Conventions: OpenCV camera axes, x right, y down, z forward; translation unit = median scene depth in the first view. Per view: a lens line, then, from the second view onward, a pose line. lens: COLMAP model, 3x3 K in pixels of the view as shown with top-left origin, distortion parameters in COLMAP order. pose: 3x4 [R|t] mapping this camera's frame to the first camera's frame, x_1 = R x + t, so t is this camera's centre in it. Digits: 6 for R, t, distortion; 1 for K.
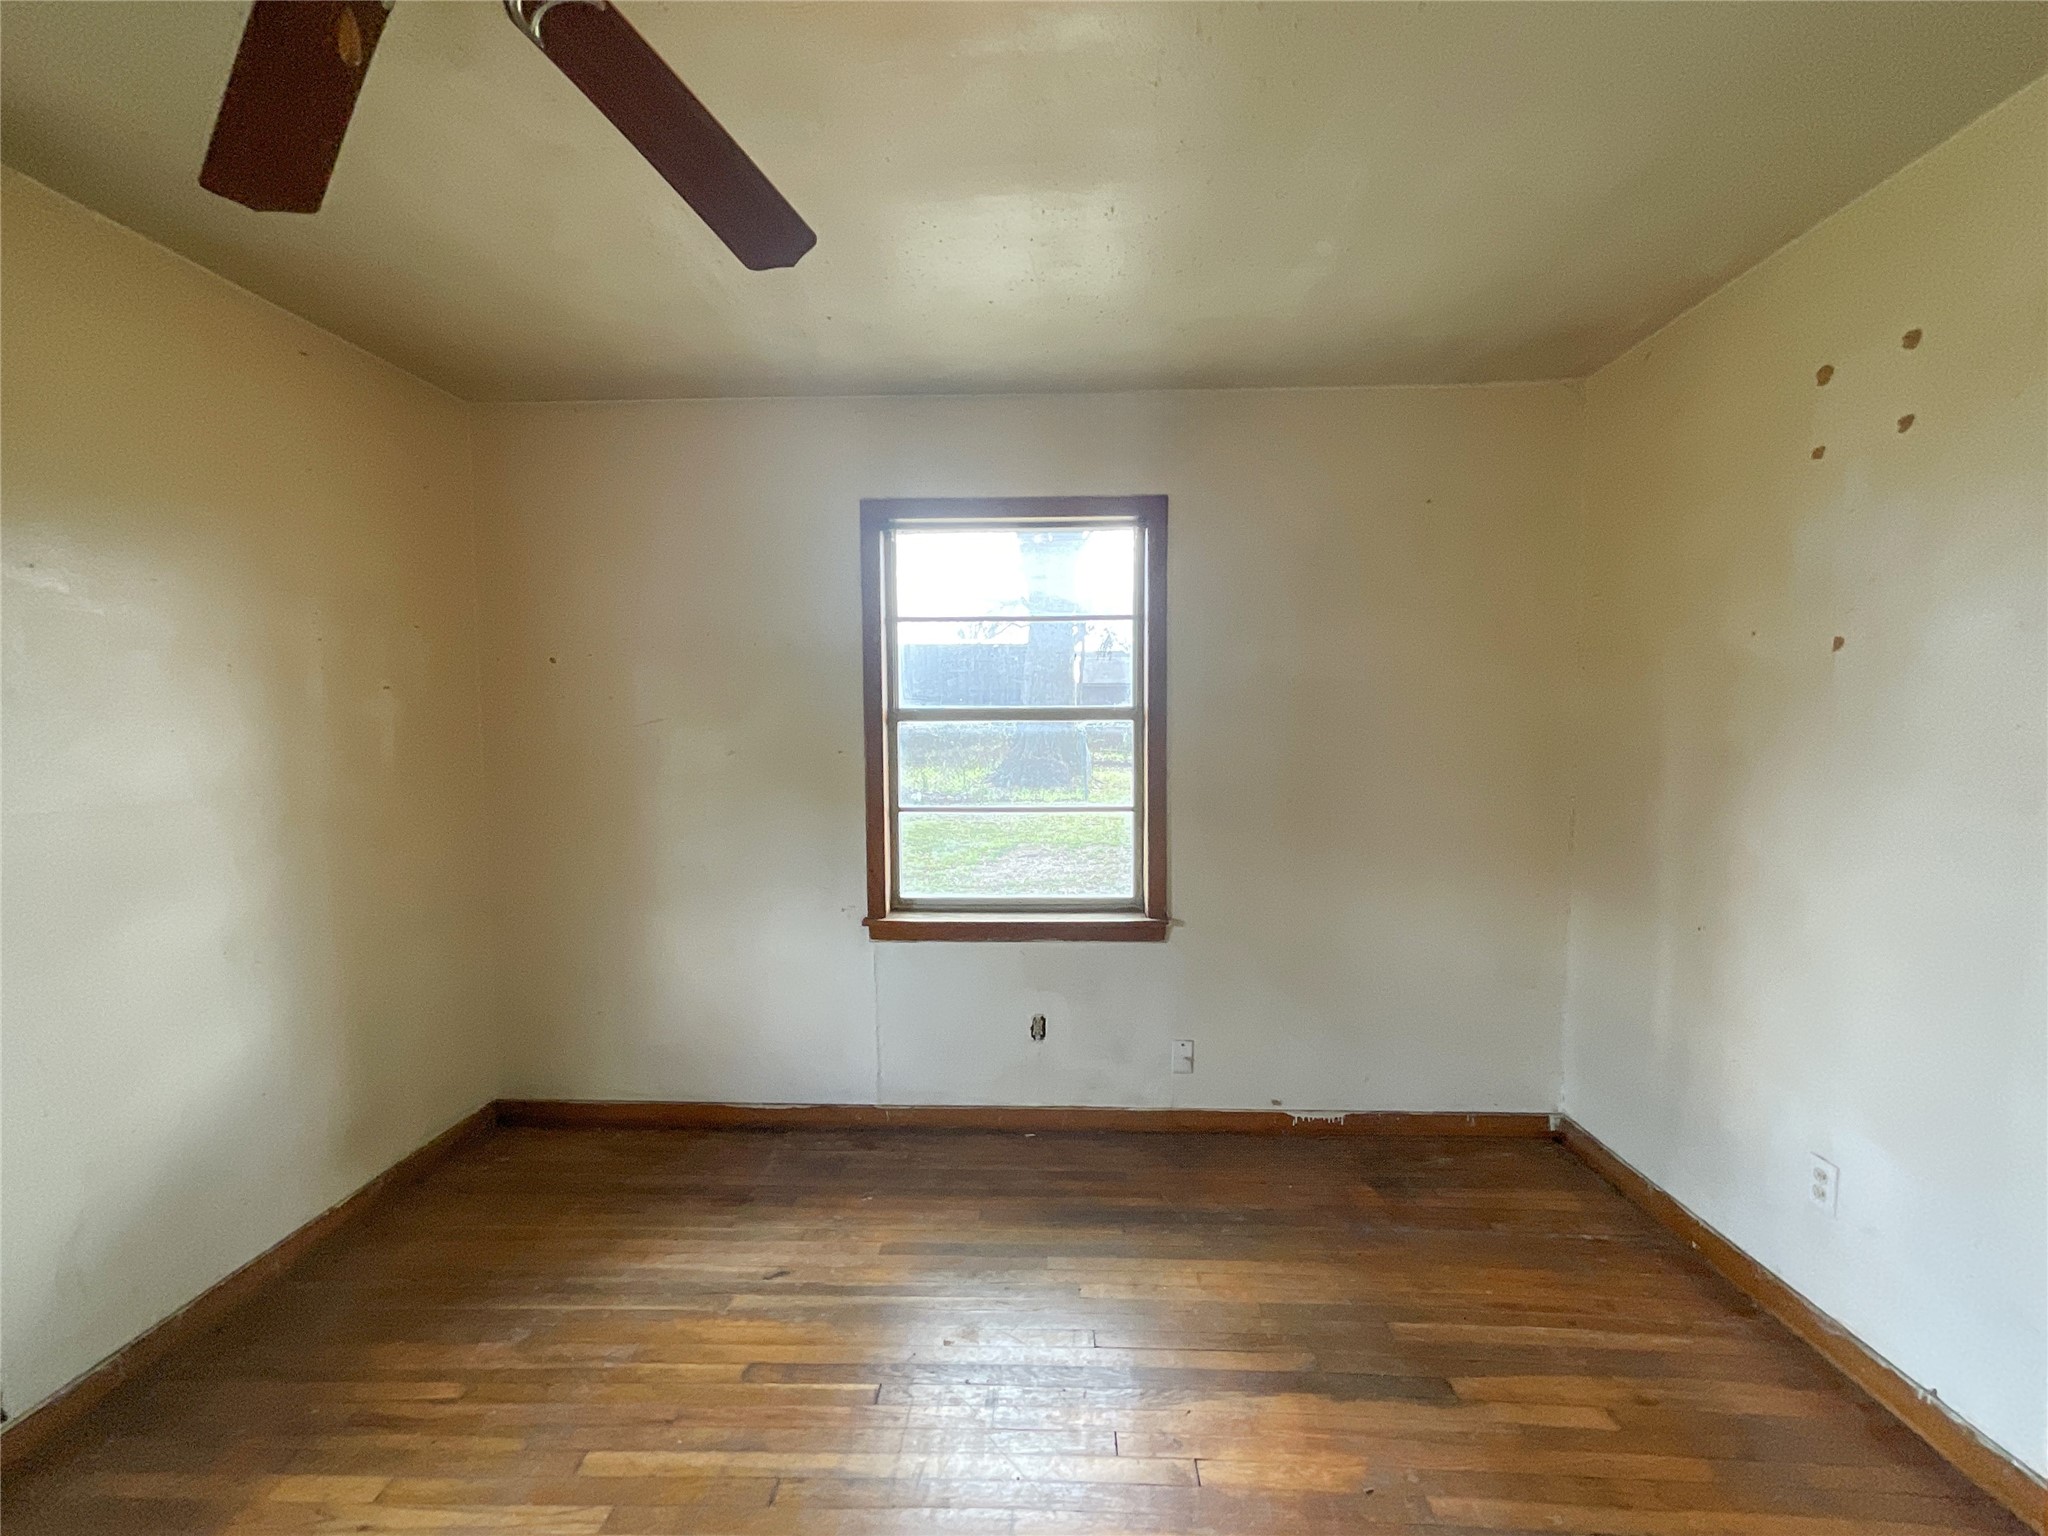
lens RADIAL K [[884.1, 0, 1024.0], [0, 884.1, 768.0], [0, 0, 1]] dist [-0.017836, 0.014490]
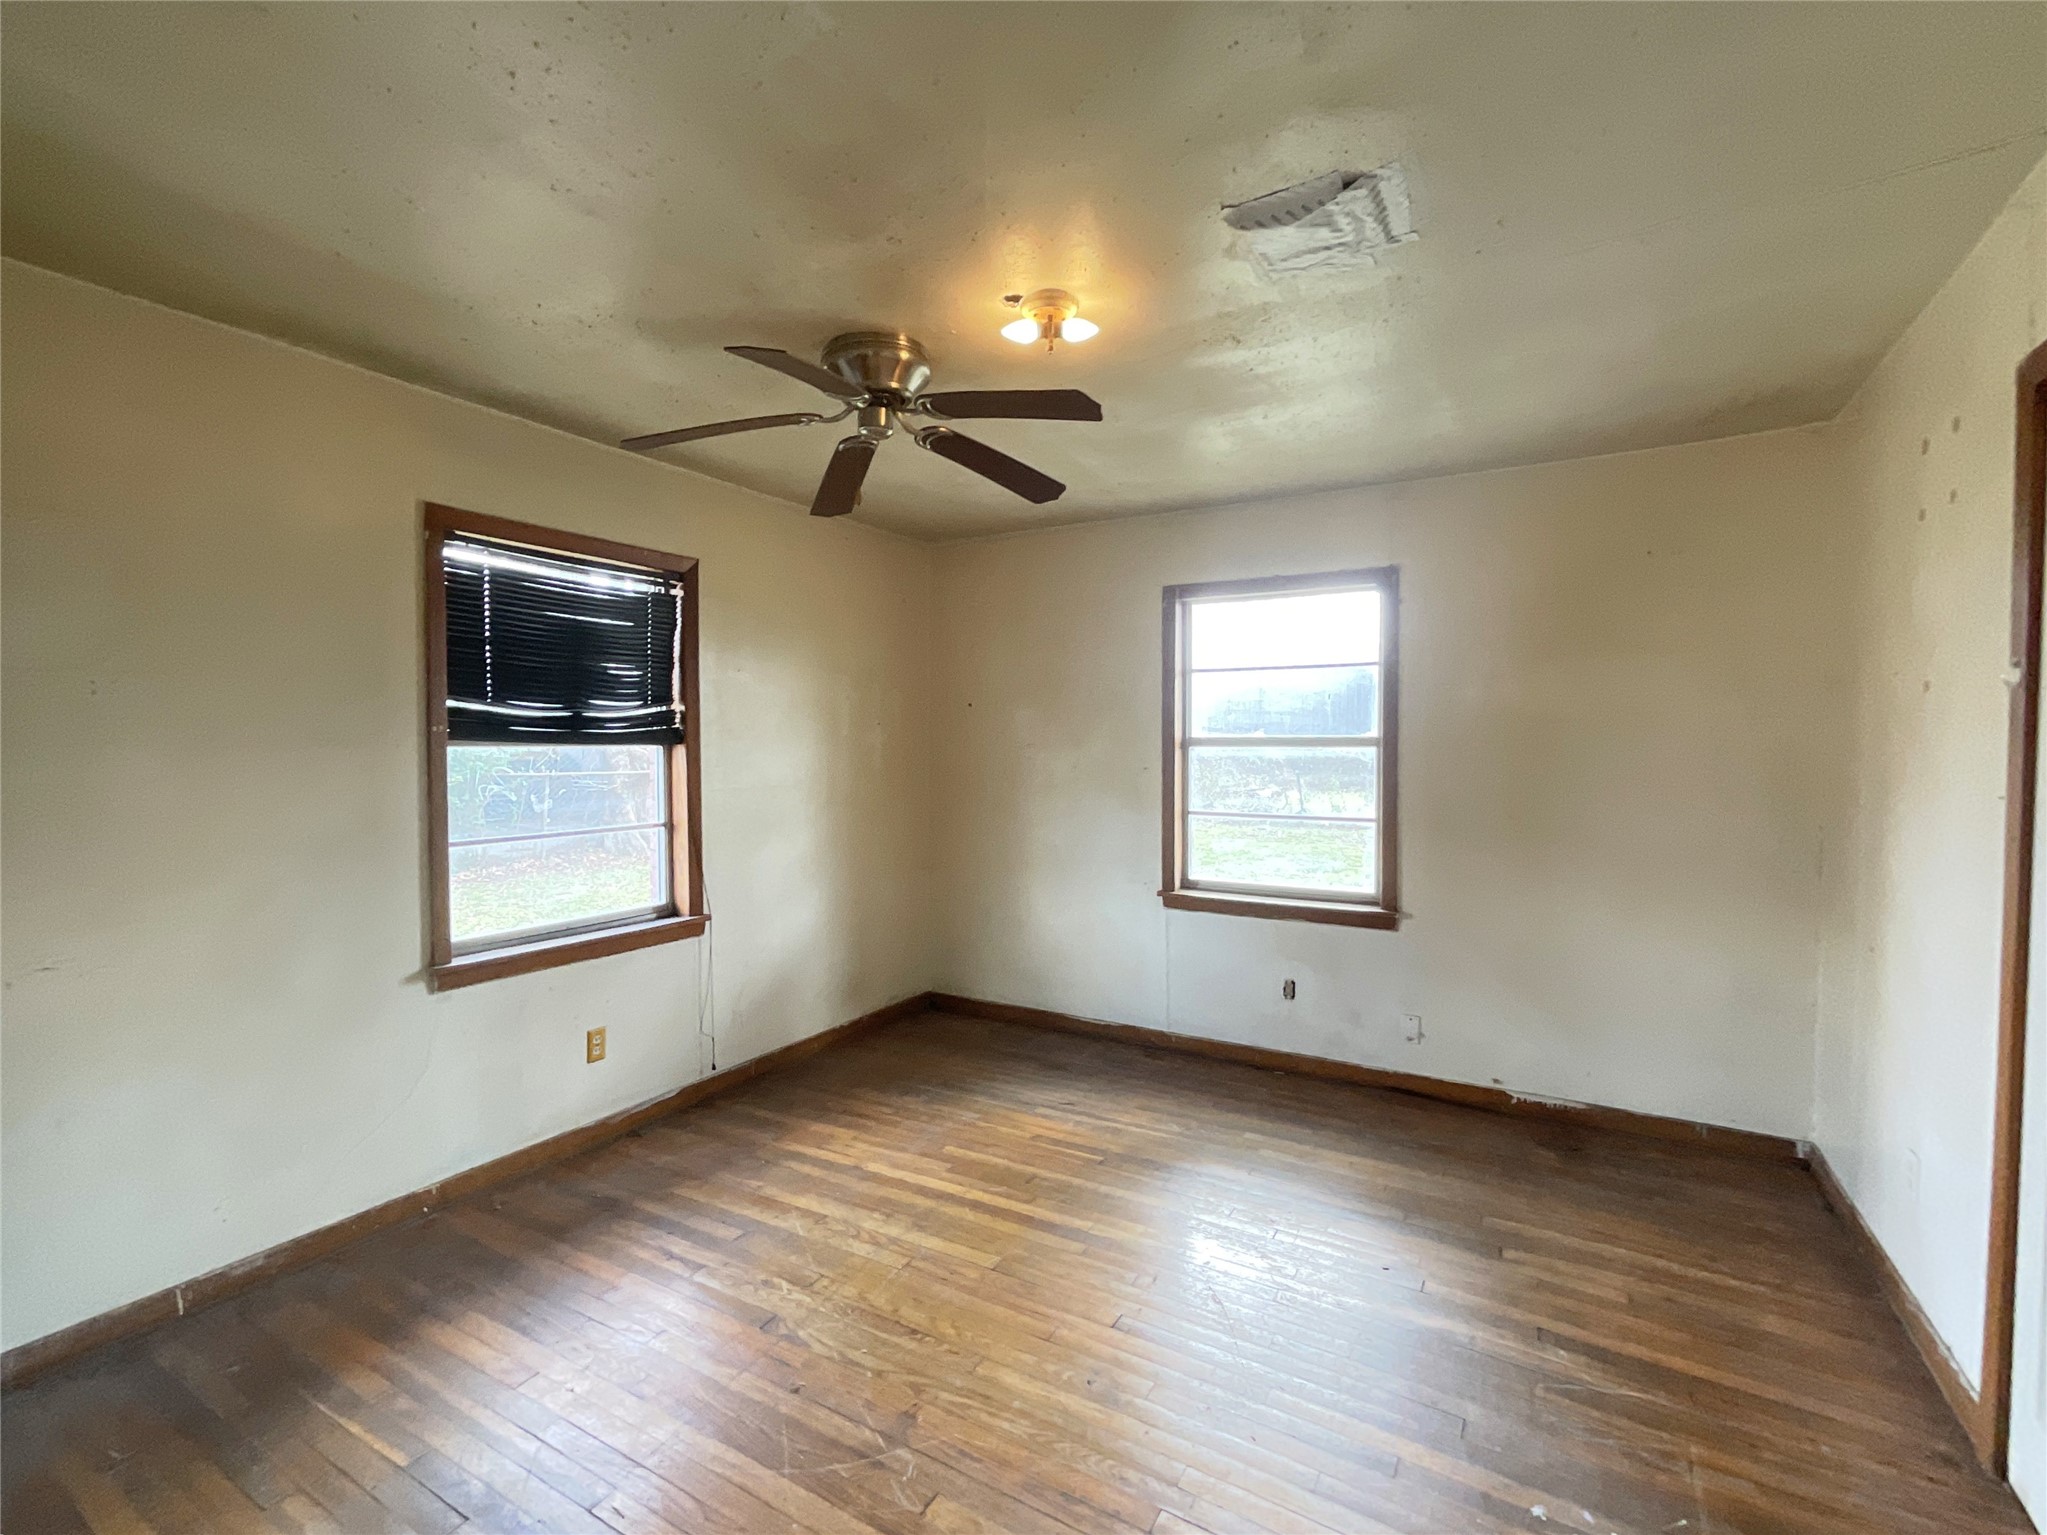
lens RADIAL K [[883.7, 0, 1023.5], [0, 883.7, 767.5], [0, 0, 1]] dist [-0.017836, 0.014490]
pose [[0.886106, 0.020423, -0.463033, 0.263058], [-0.032963, 0.999276, -0.019006, 0.013060], [0.462309, 0.032104, 0.886137, -0.314161]]
